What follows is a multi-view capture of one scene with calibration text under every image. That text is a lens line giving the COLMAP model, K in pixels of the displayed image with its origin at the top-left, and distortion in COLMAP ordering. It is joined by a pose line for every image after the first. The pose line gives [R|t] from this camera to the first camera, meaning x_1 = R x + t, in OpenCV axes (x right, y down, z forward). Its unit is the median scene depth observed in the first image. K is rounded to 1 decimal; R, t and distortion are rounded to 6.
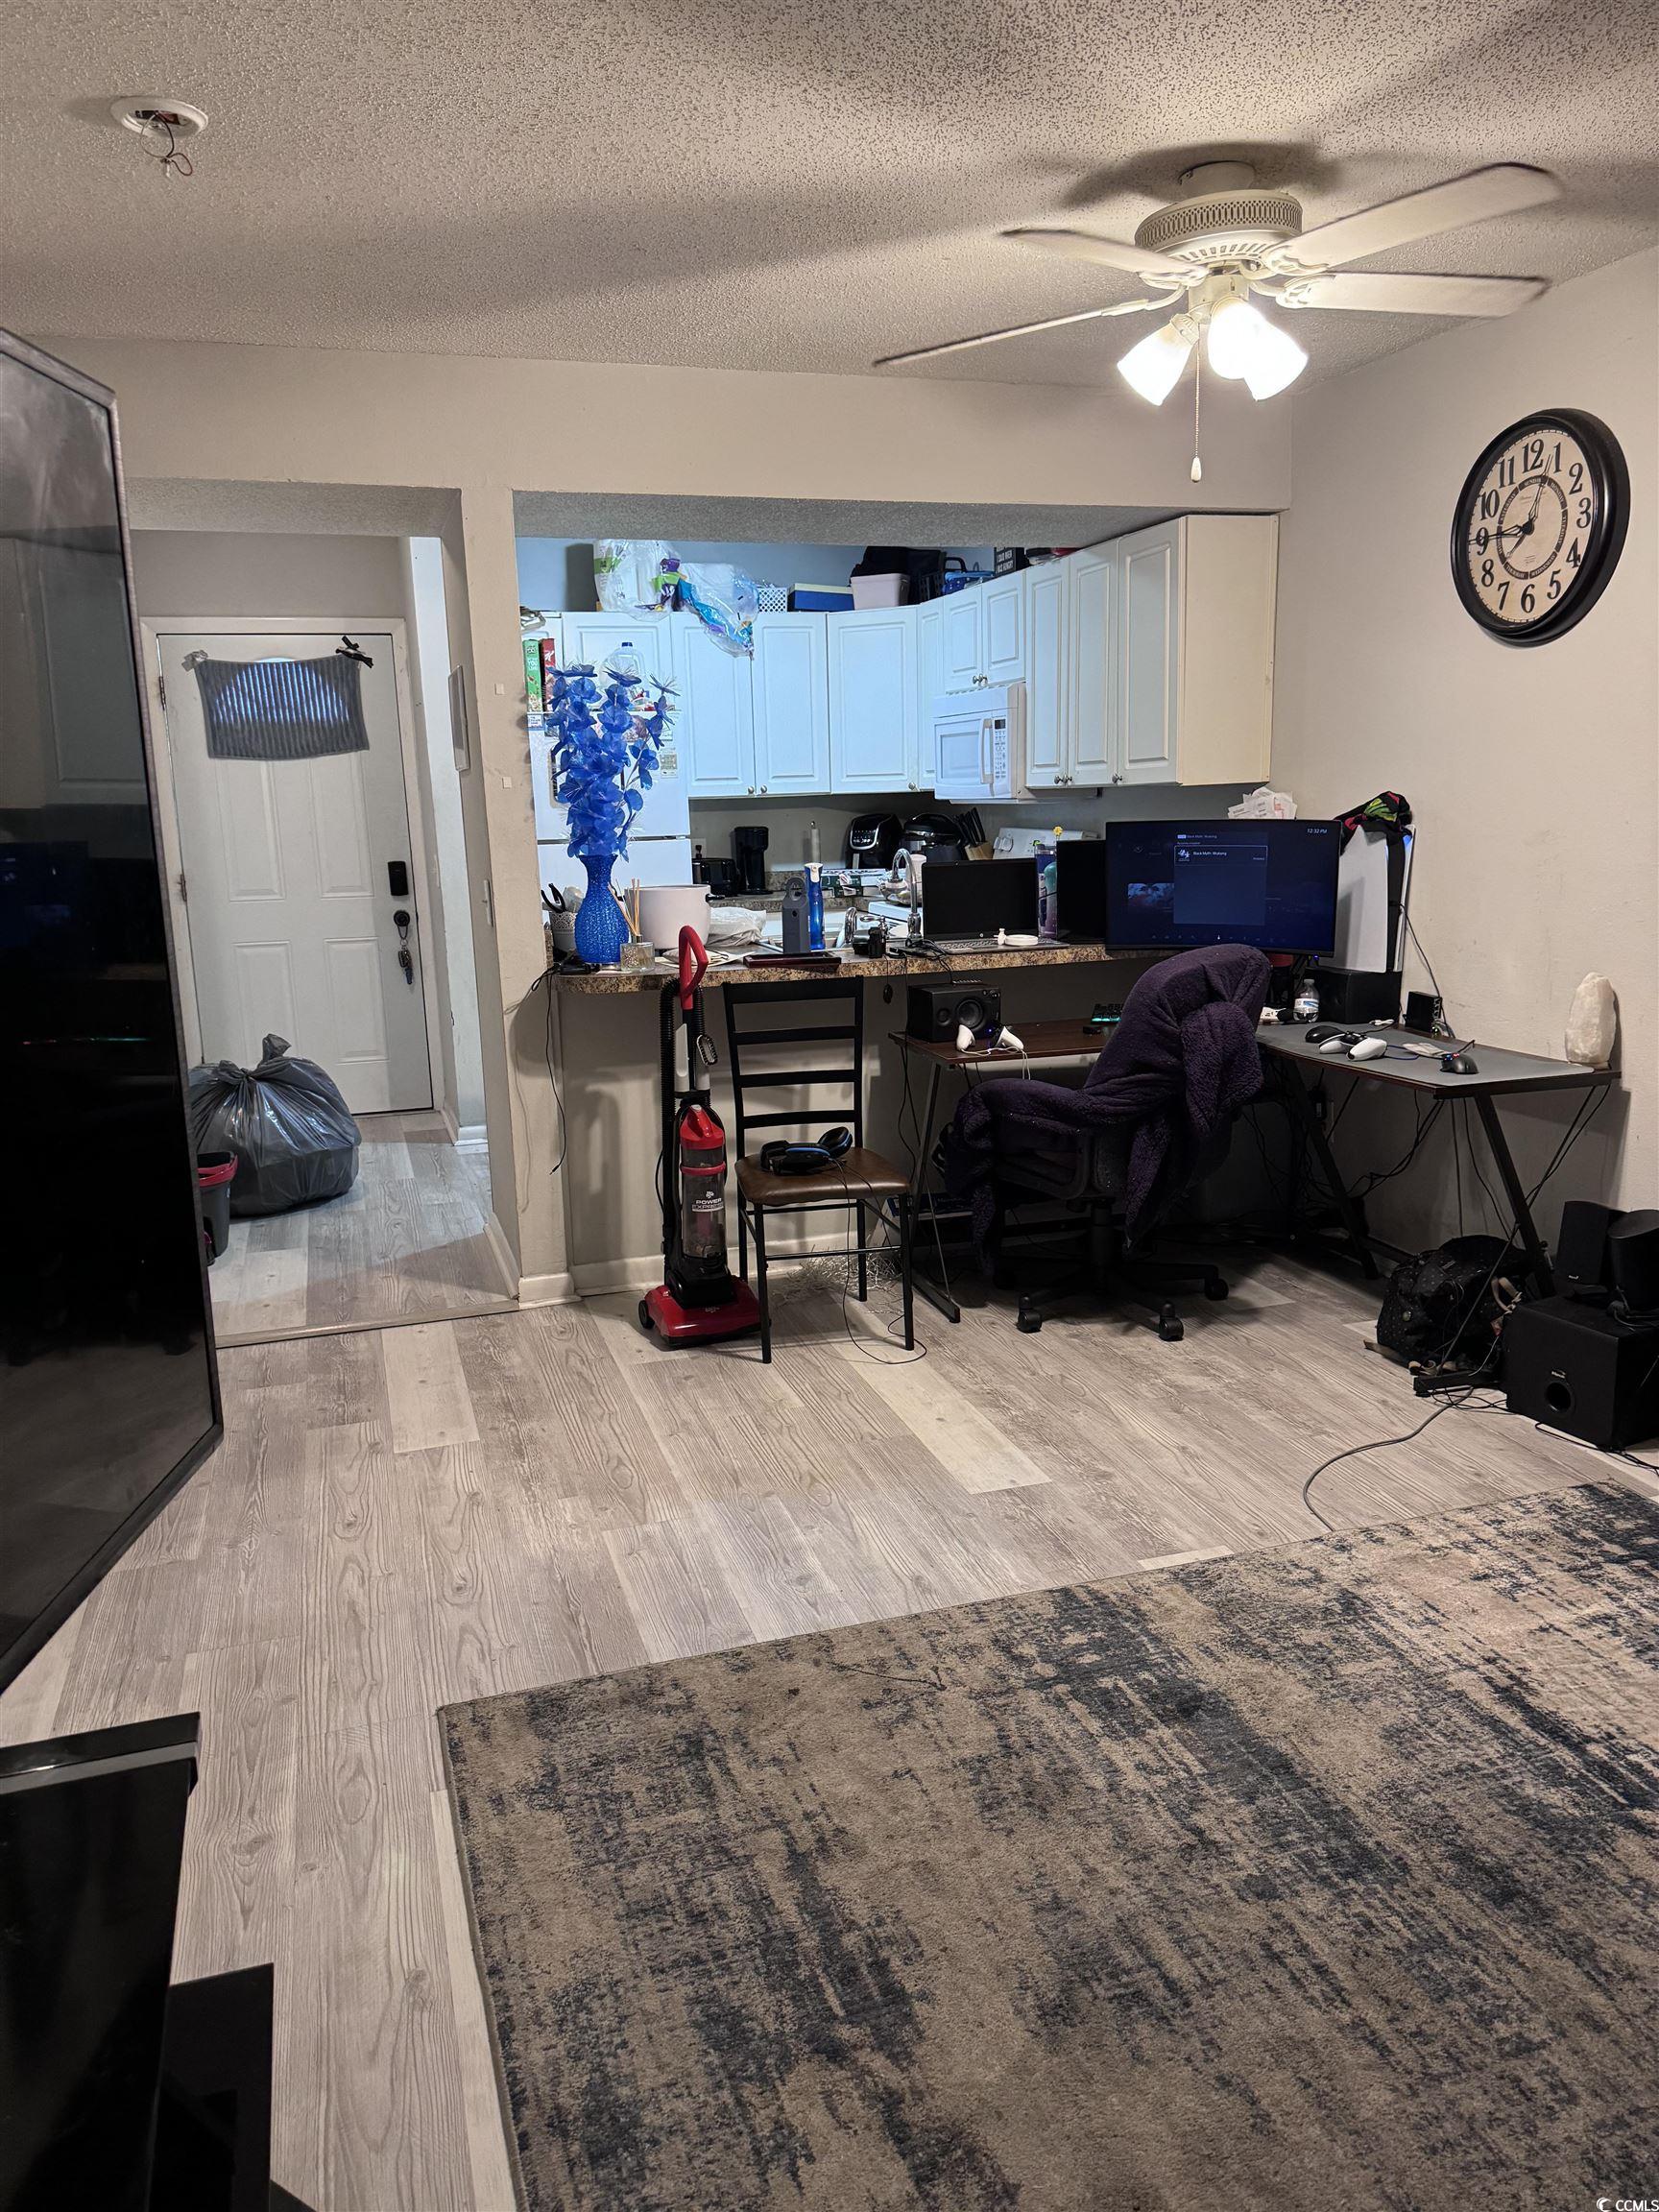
lens RADIAL K [[1580.6, 0, 831.6], [0, 1580.6, 1113.1], [0, 0, 1]] dist [0.104843, -0.124498]
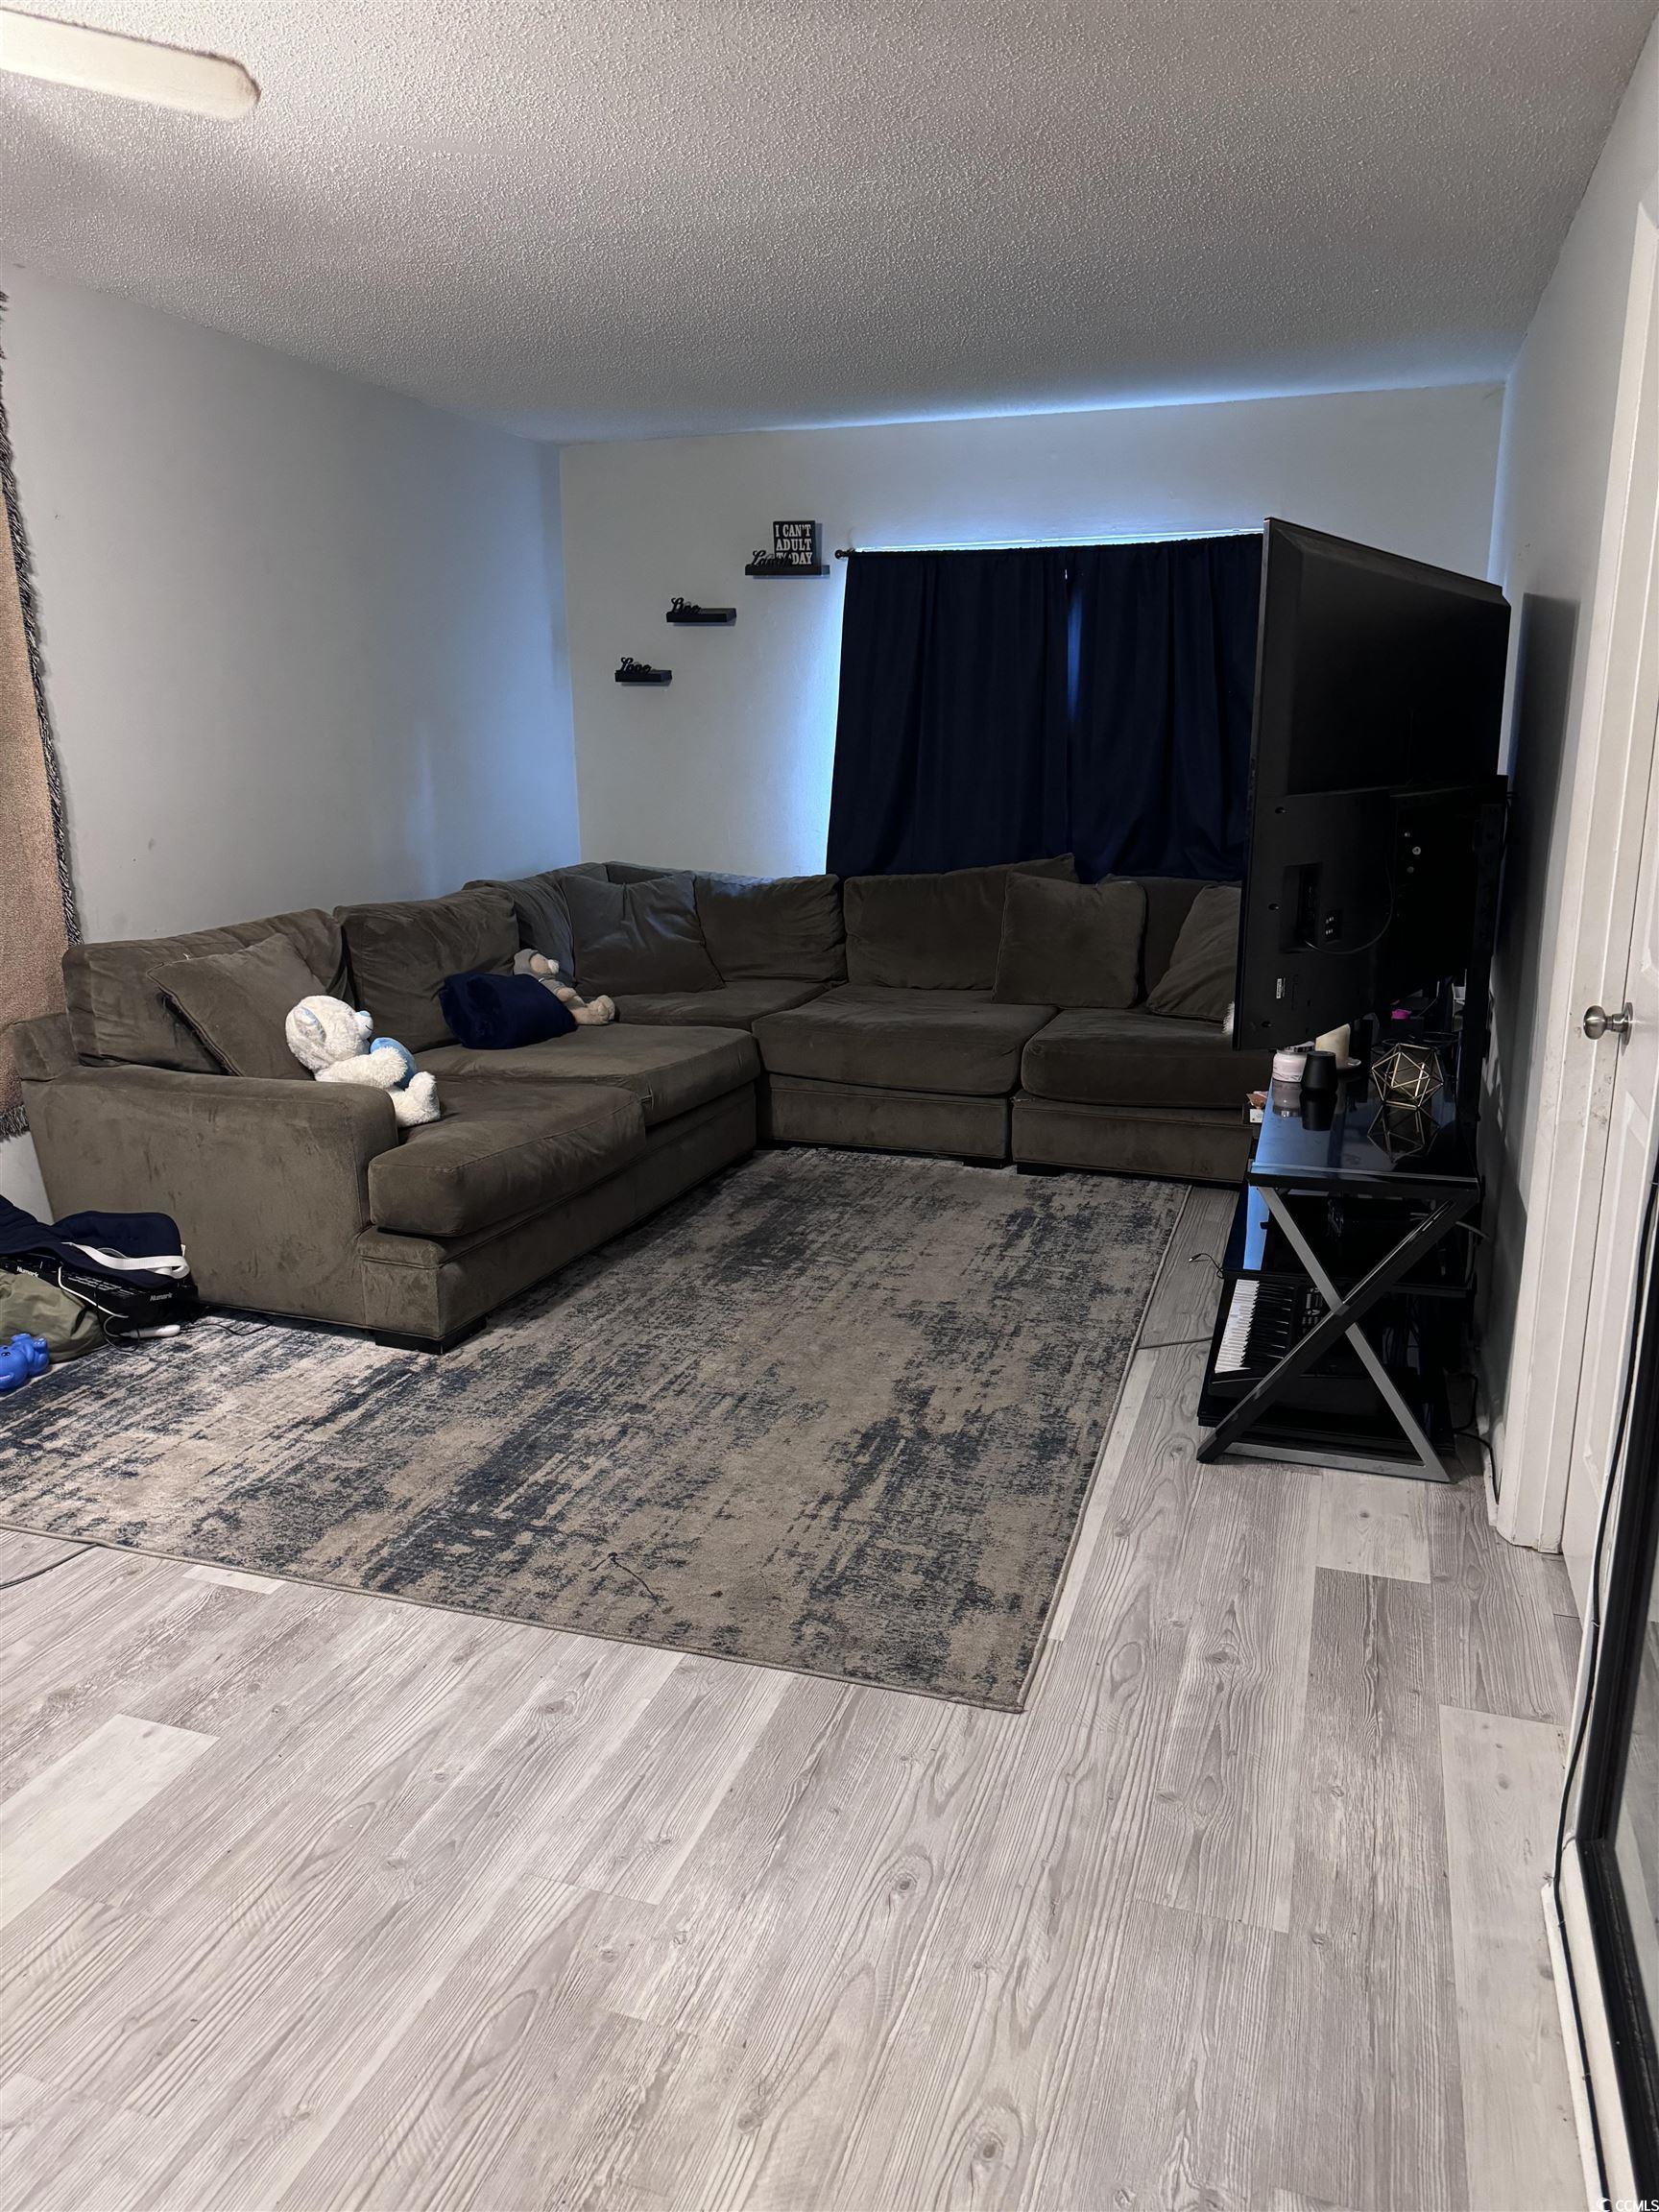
lens RADIAL K [[1580.6, 0, 831.6], [0, 1580.6, 1113.1], [0, 0, 1]] dist [0.104843, -0.124498]
pose [[-0.808408, -0.107192, 0.578780, -0.649898], [0.149227, 0.913833, 0.377677, -0.305875], [-0.569392, 0.391687, -0.722754, 1.581504]]
